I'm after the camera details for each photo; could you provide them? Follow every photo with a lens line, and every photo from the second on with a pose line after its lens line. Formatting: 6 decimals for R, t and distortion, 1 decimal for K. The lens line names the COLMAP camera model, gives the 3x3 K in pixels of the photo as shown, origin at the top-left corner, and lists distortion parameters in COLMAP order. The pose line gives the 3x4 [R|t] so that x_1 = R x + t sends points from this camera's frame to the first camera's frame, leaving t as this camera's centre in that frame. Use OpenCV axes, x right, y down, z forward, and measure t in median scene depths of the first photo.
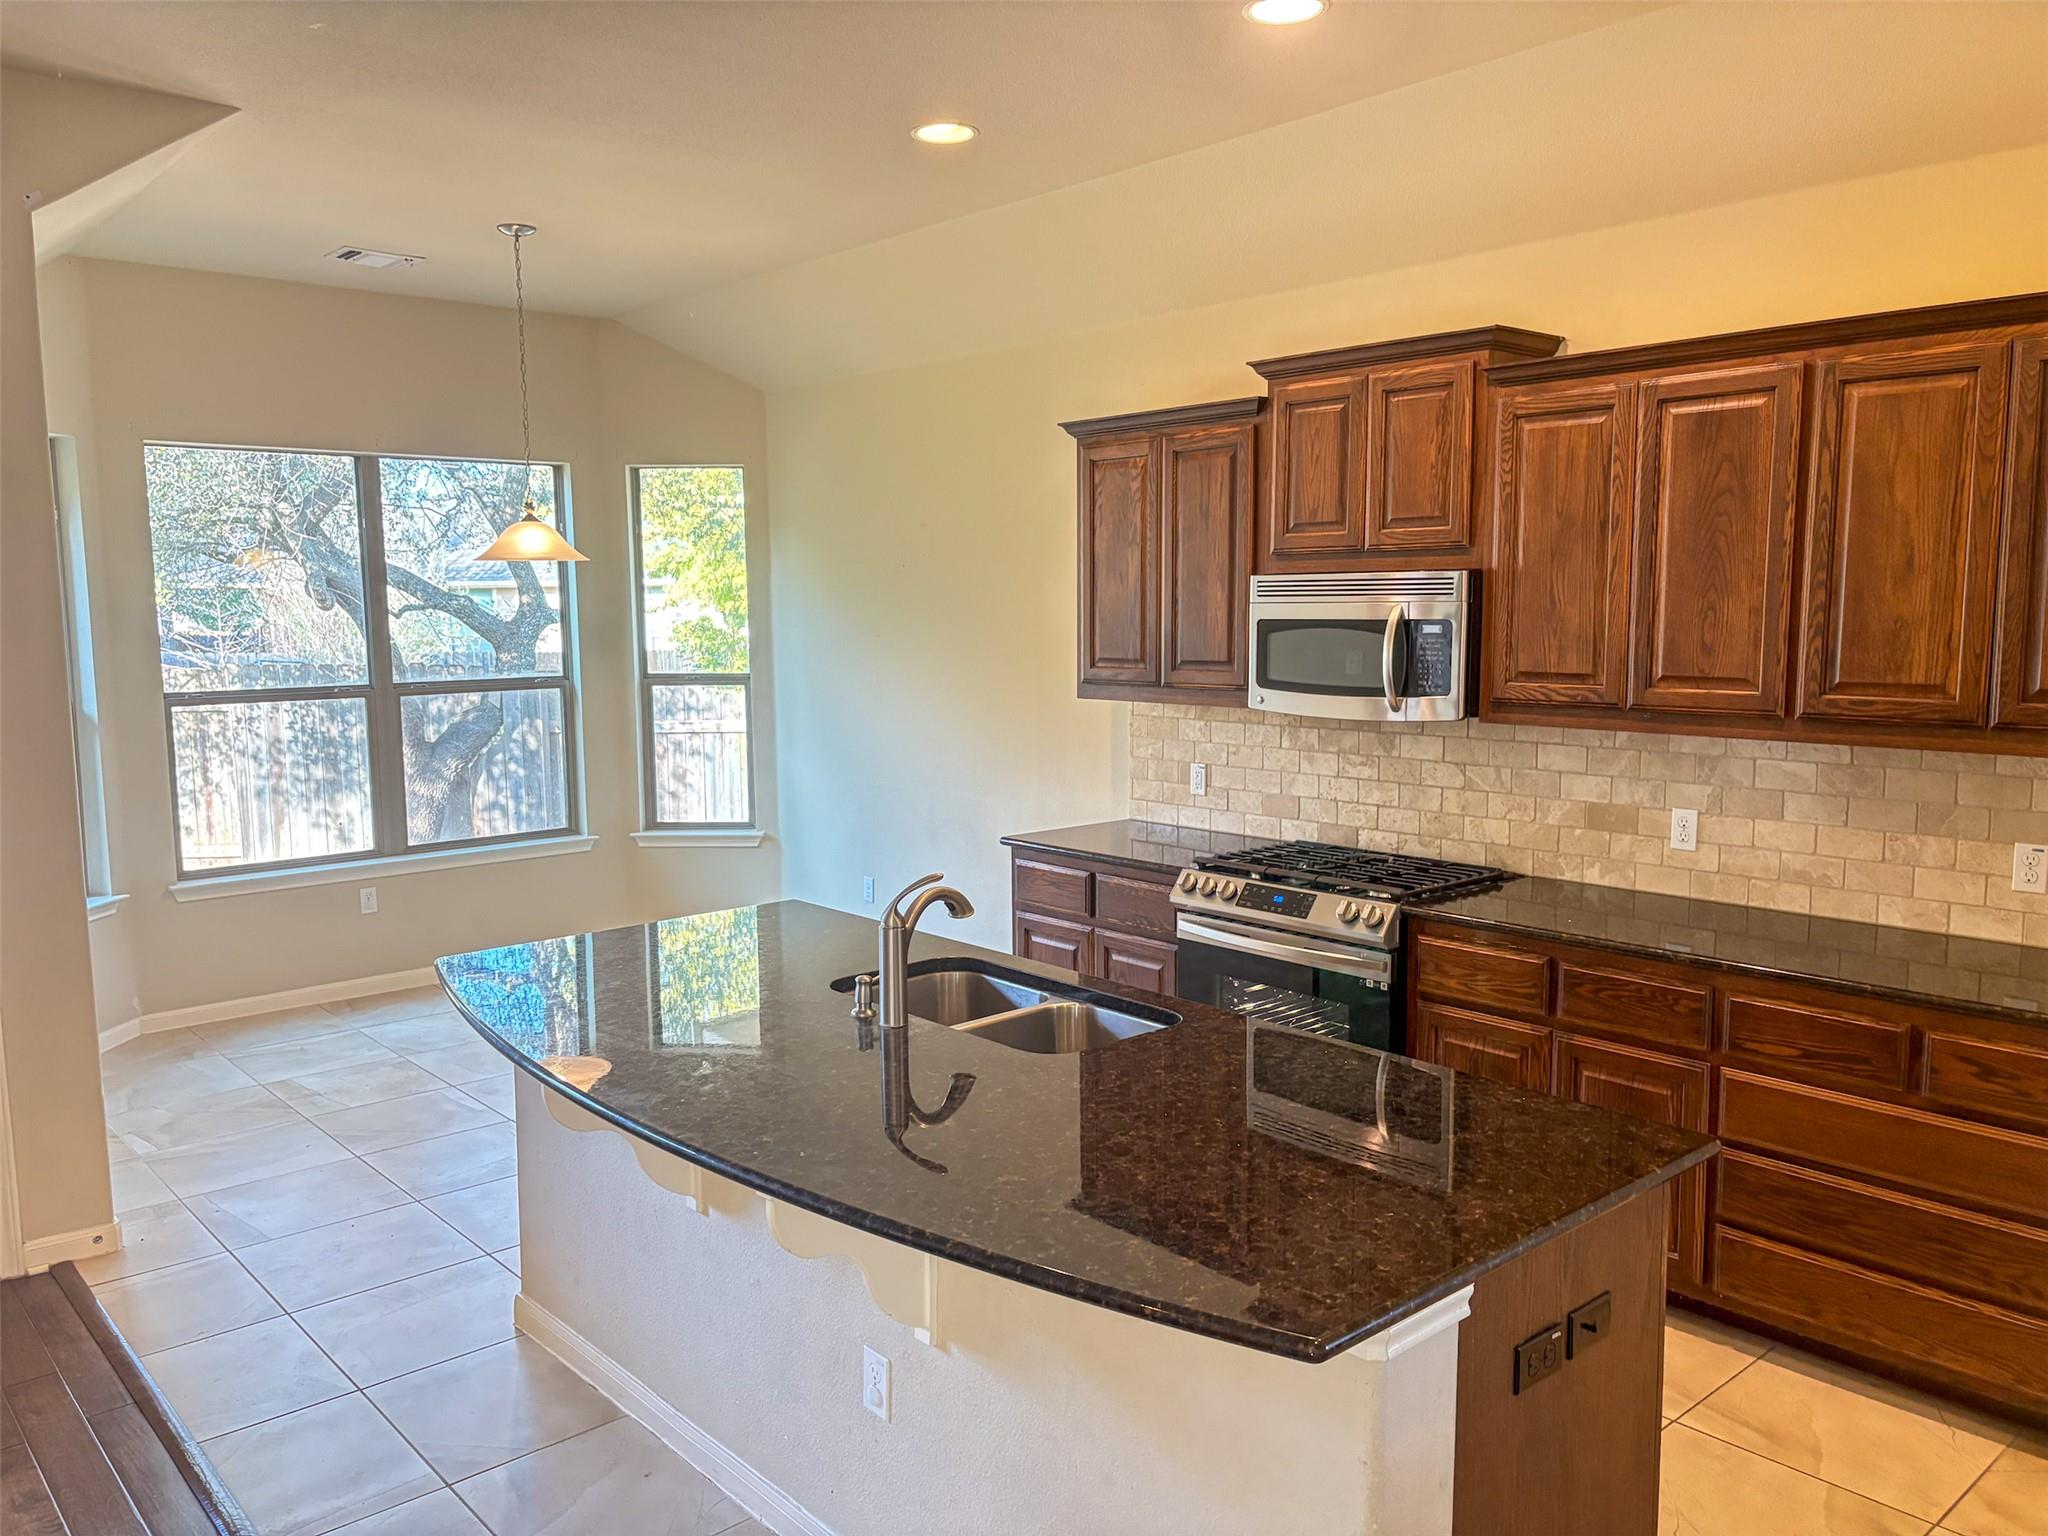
lens RADIAL K [[1579.2, 0, 1032.4], [0, 1579.2, 776.3], [0, 0, 1]] dist [0.075947, -0.006084]
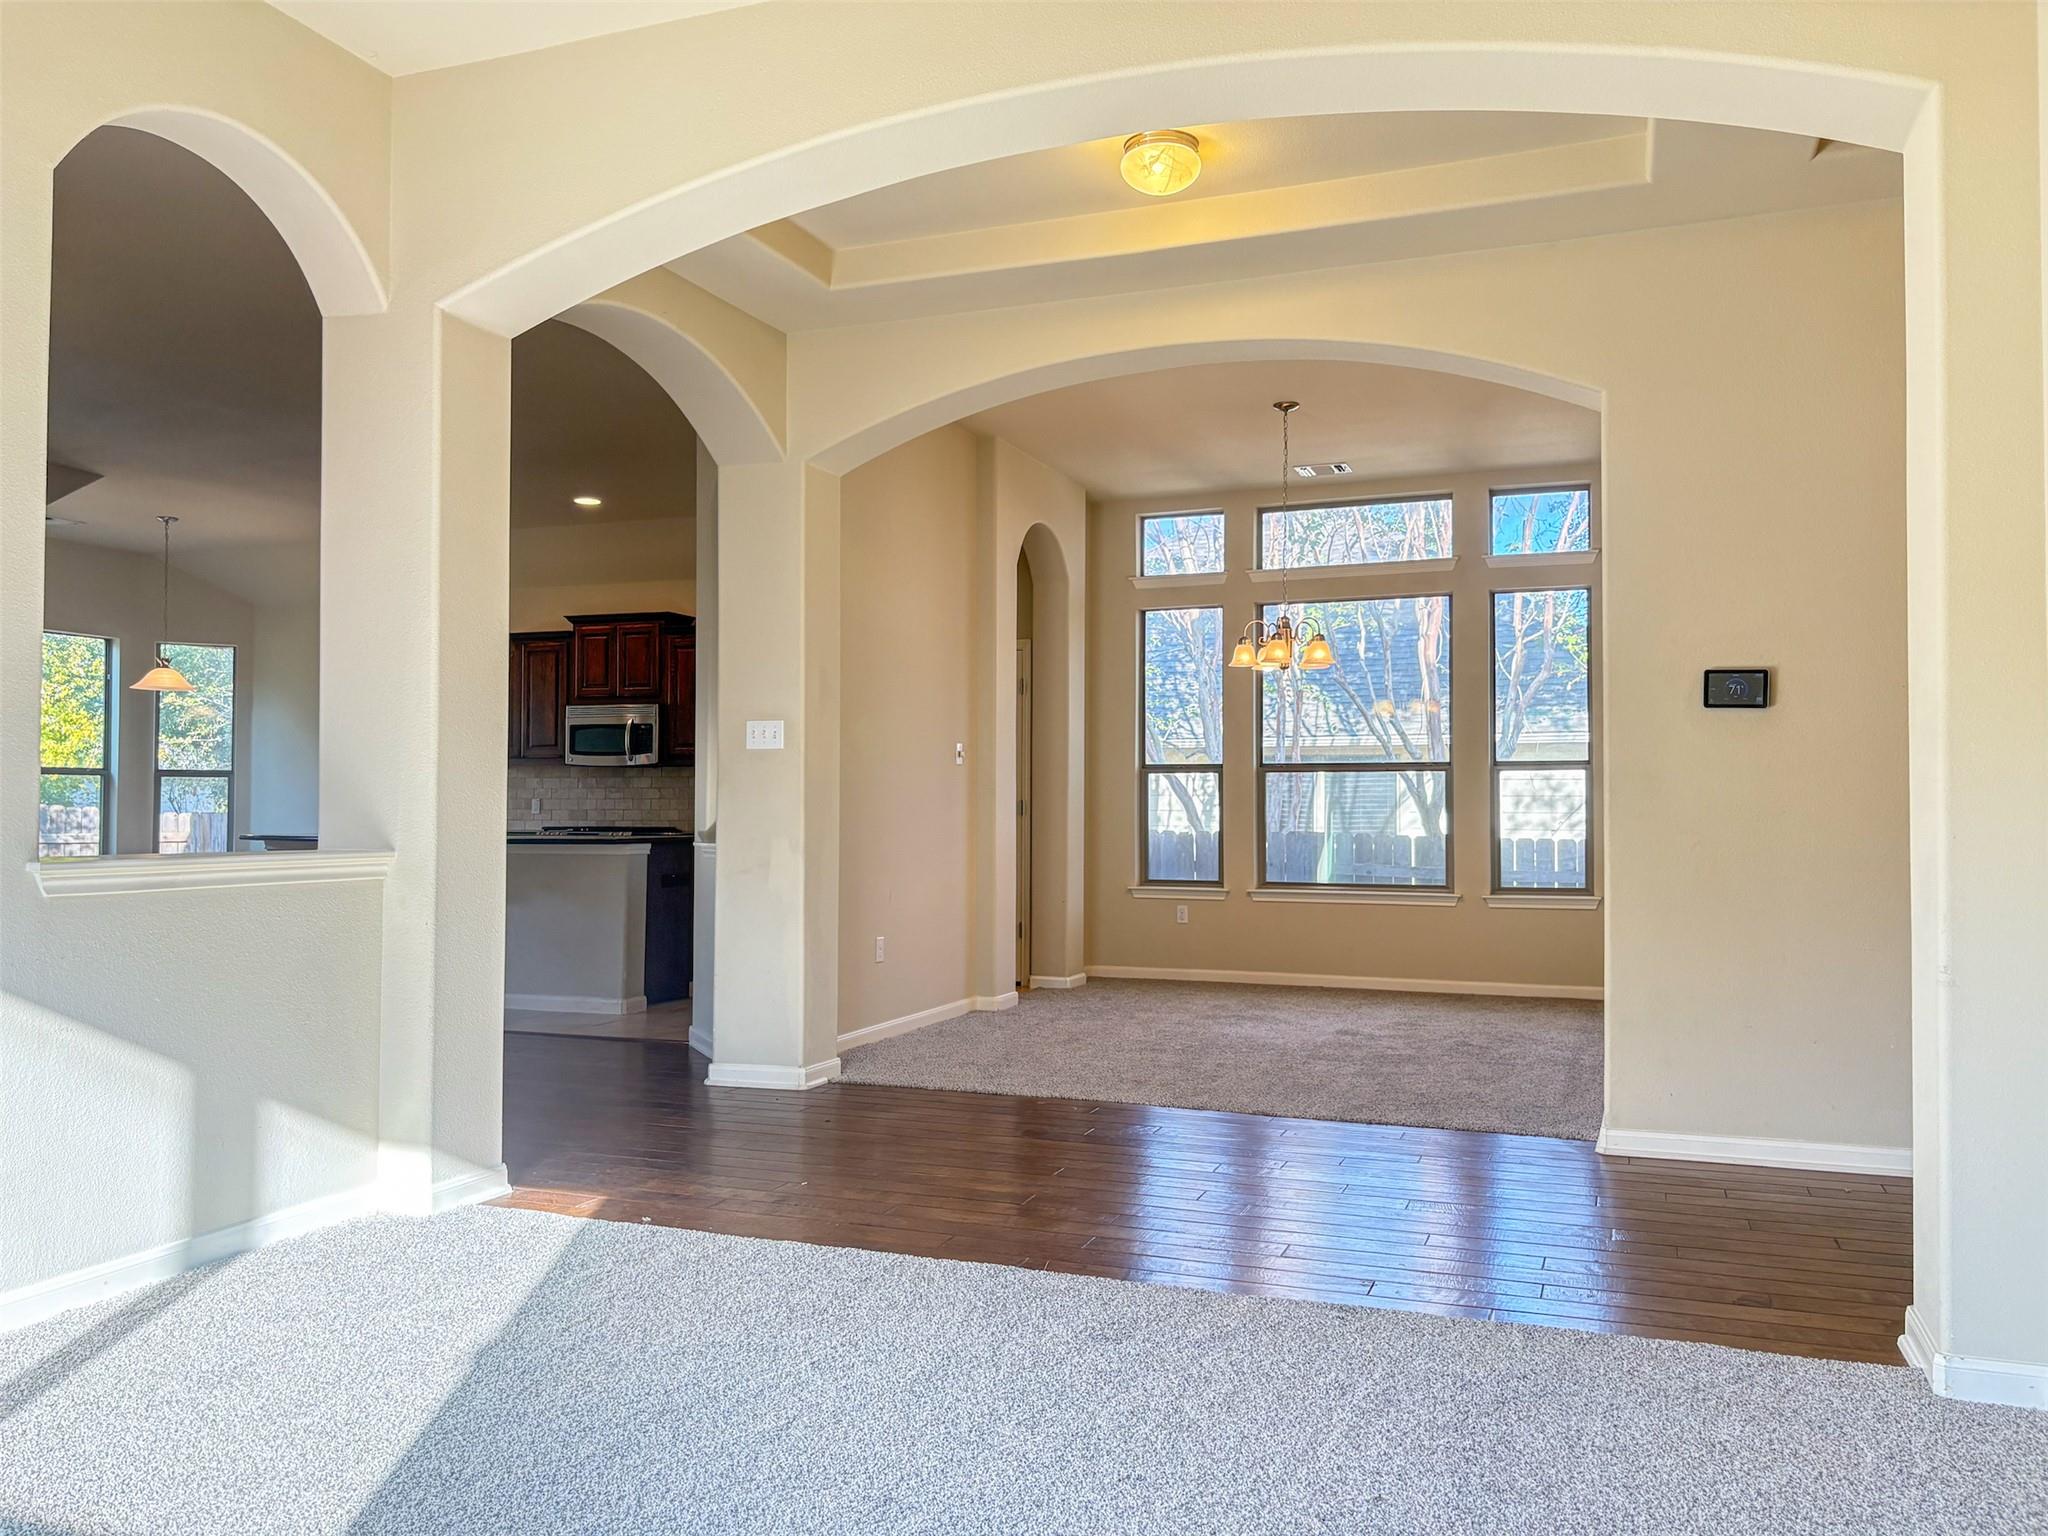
lens RADIAL K [[1566.4, 0, 1031.7], [0, 1566.4, 774.1], [0, 0, 1]] dist [0.050373, -0.053407]
pose [[0.888606, 0.019807, 0.458244, -0.316289], [0.043004, 0.991069, -0.126228, 0.297170], [-0.456652, 0.131873, 0.879817, -1.346138]]
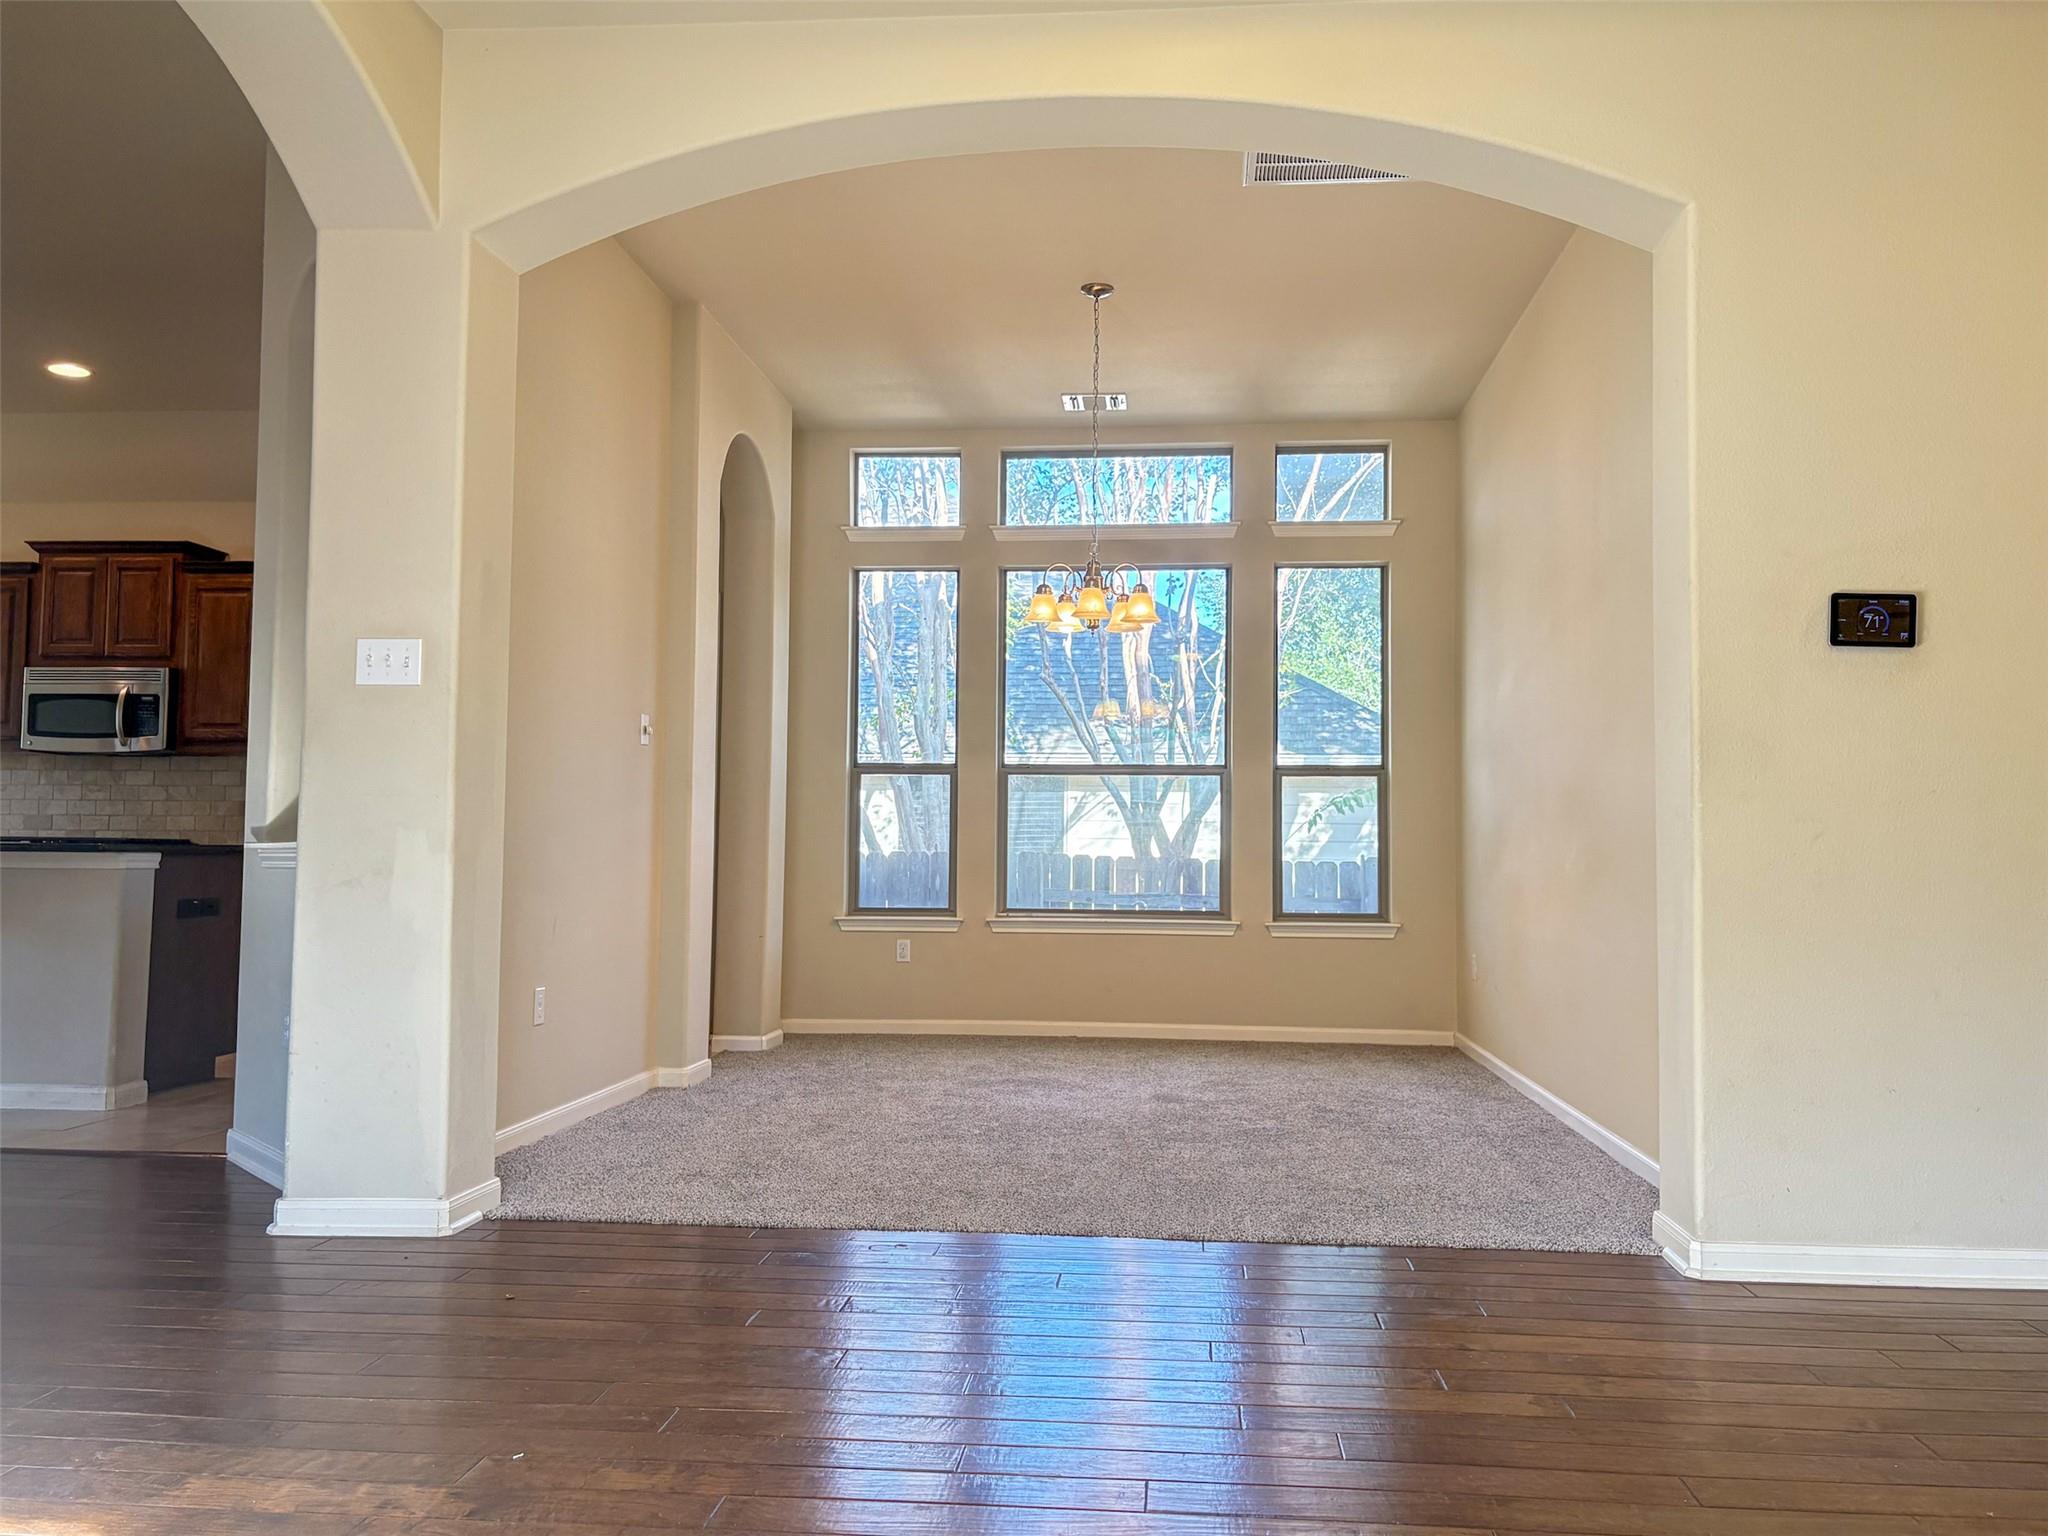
lens RADIAL K [[1597.3, 0, 1096.5], [0, 1597.3, 772.7], [0, 0, 1]] dist [-0.014277, -0.010652]
pose [[0.706322, 0.047998, 0.706261, -0.234495], [0.067495, 0.988587, -0.134686, 0.281678], [-0.704665, 0.142800, 0.695021, -0.916687]]
